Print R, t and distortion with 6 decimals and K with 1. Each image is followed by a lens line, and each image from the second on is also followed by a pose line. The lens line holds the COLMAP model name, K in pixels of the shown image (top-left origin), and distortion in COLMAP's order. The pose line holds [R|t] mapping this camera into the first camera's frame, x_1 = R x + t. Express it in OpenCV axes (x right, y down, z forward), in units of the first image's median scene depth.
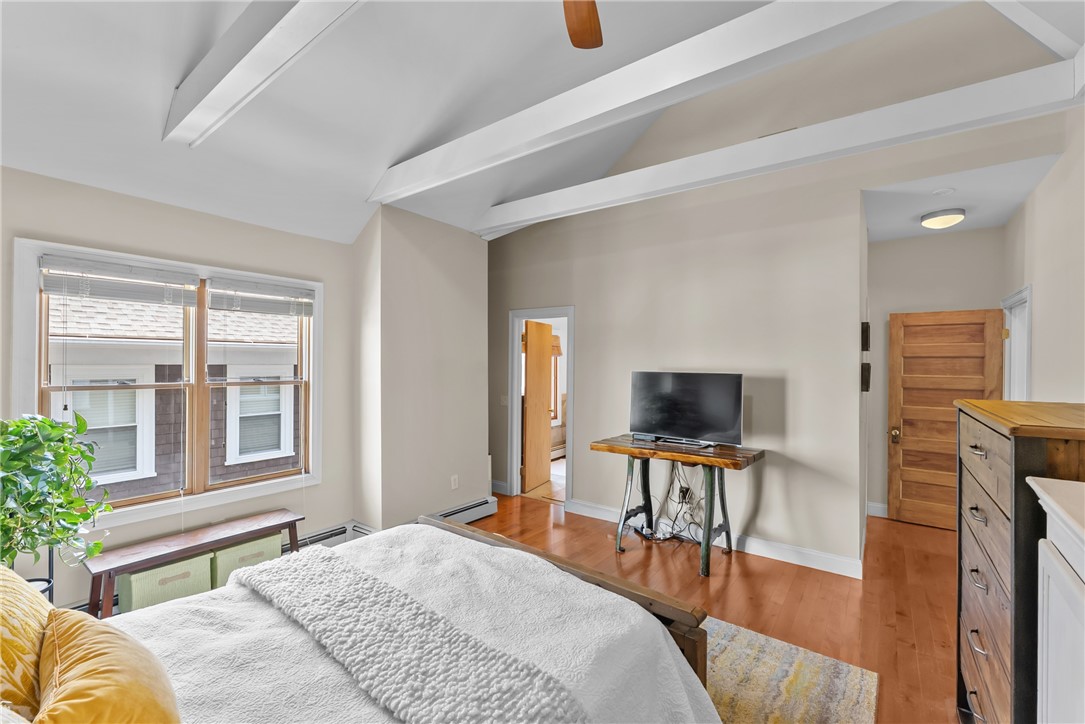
lens RADIAL K [[448.4, 0, 544.7], [0, 448.4, 363.3], [0, 0, 1]] dist [-0.004567, -0.000284]
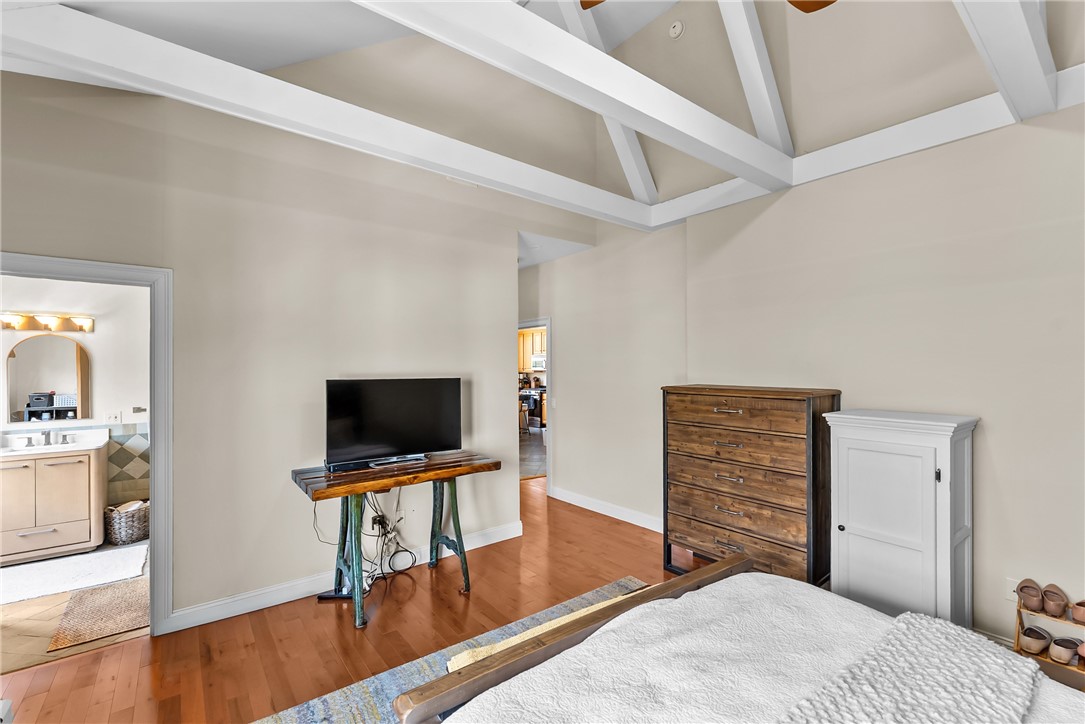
lens RADIAL K [[465.0, 0, 540.7], [0, 465.0, 358.7], [0, 0, 1]] dist [0.001040, -0.000004]
pose [[0.266133, 0.008668, 0.963897, -0.529884], [0.001900, 0.999953, -0.009516, -0.009310], [-0.963934, 0.004364, 0.266104, 0.560383]]
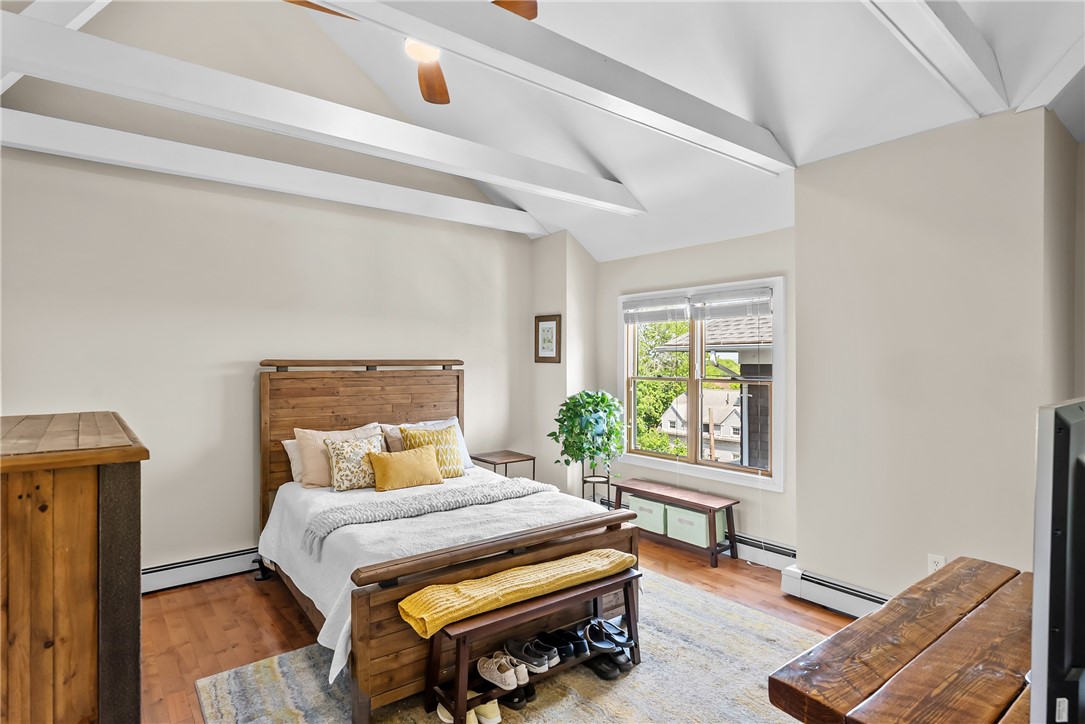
lens RADIAL K [[563.8, 0, 540.6], [0, 563.8, 362.4], [0, 0, 1]] dist [0.001477, 0.000138]
pose [[-0.259109, 0.005378, -0.965833, 0.792363], [0.003512, 0.999983, 0.004626, -0.010119], [0.965842, -0.002194, -0.259123, 0.864121]]
